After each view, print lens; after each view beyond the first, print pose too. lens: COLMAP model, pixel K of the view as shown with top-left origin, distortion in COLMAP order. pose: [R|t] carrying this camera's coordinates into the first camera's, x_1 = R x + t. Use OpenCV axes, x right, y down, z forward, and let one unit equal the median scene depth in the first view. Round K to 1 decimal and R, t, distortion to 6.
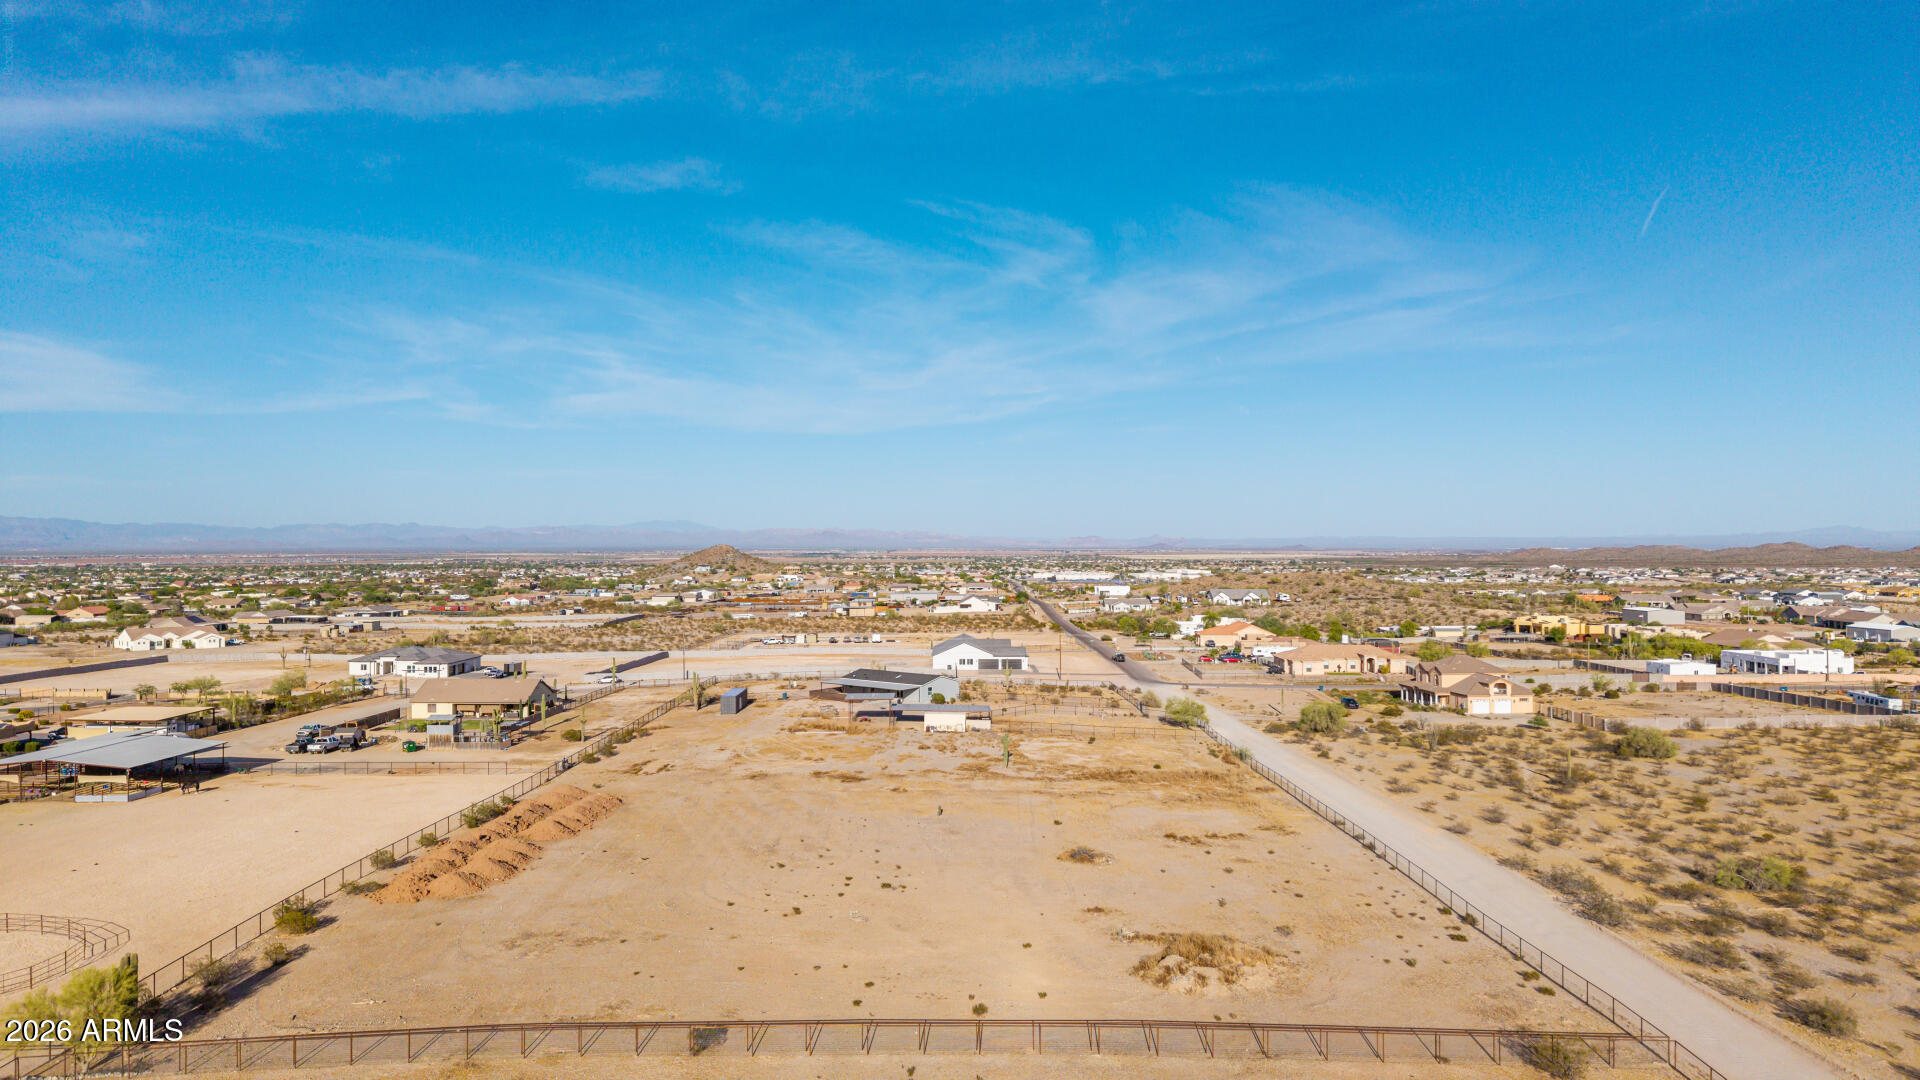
lens RADIAL K [[1289.4, 0, 988.9], [0, 1289.4, 613.7], [0, 0, 1]] dist [0.033707, -0.034181]
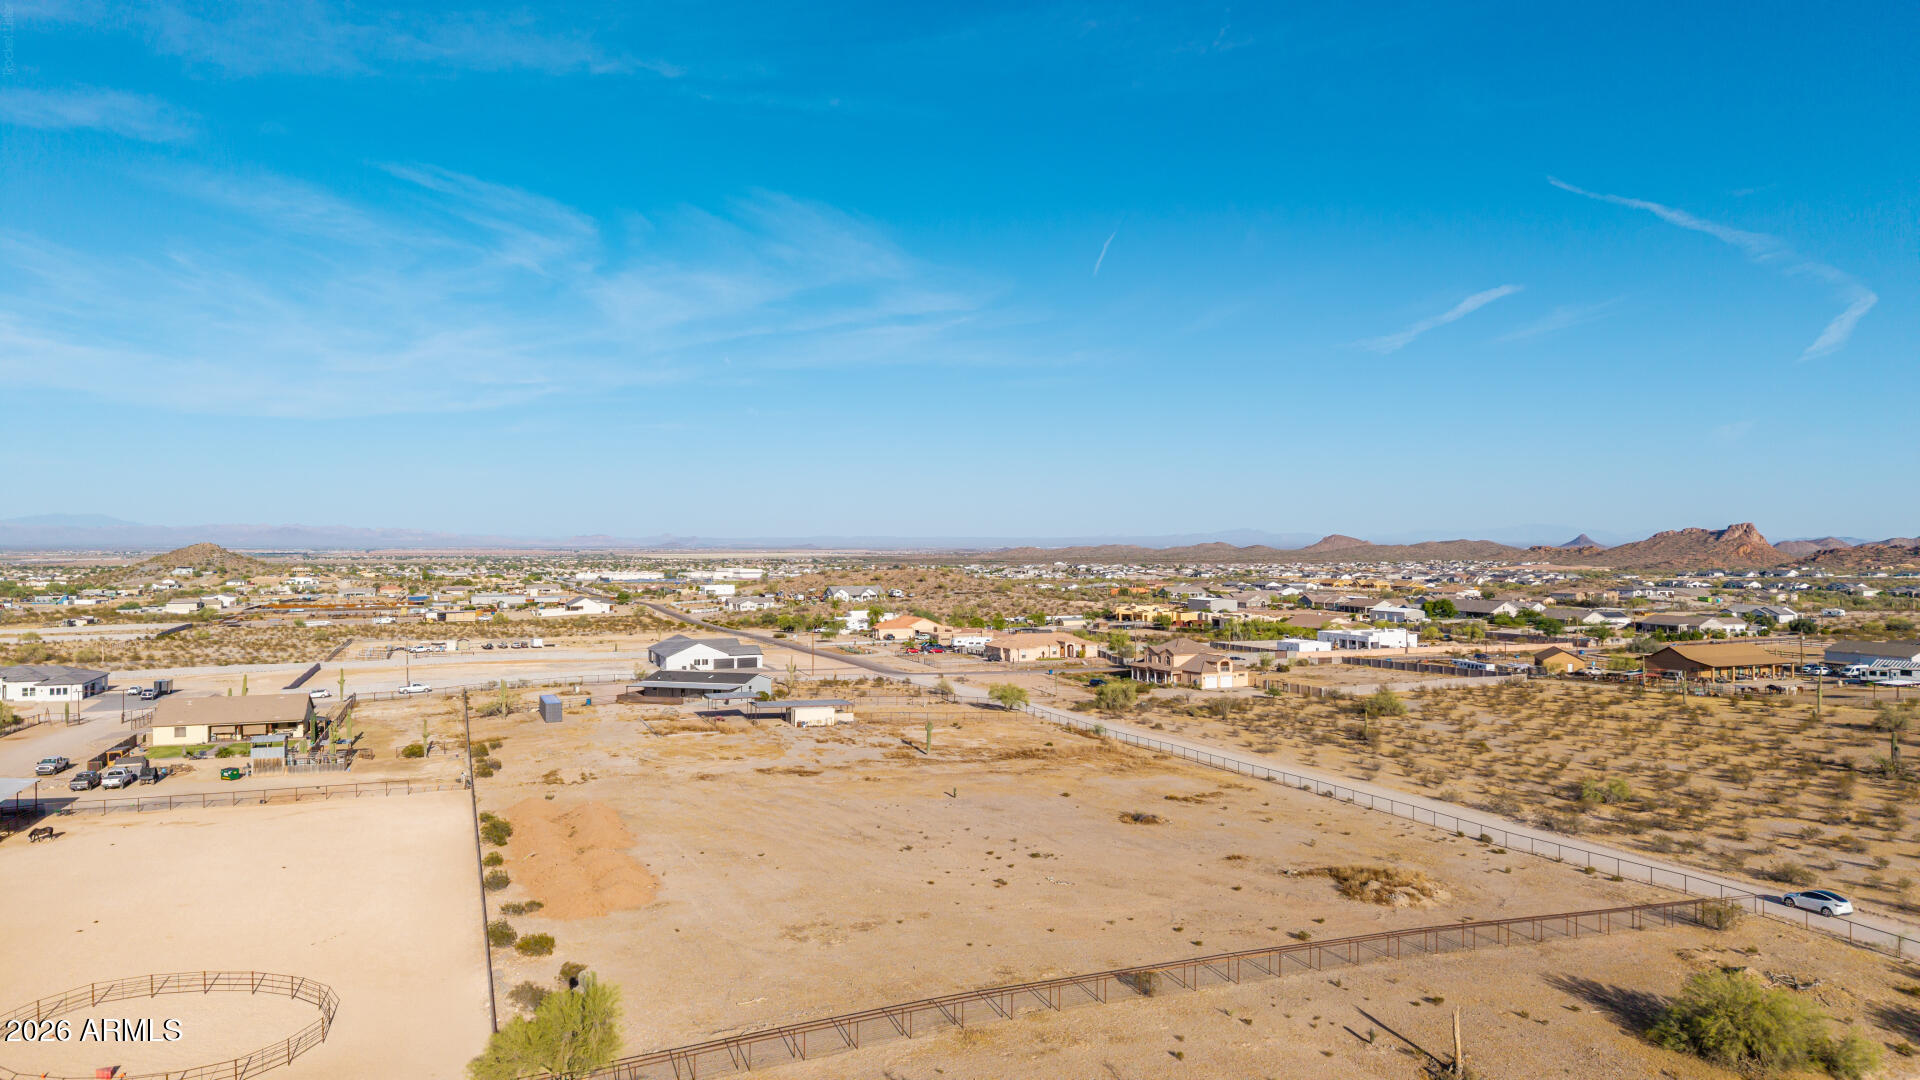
lens RADIAL K [[1289.4, 0, 981.2], [0, 1289.4, 554.7], [0, 0, 1]] dist [0.033707, -0.034181]
pose [[0.926506, -0.002359, 0.376271, -0.100342], [0.019186, 0.998976, -0.040979, 0.000348], [-0.375789, 0.045187, 0.925603, 0.000292]]
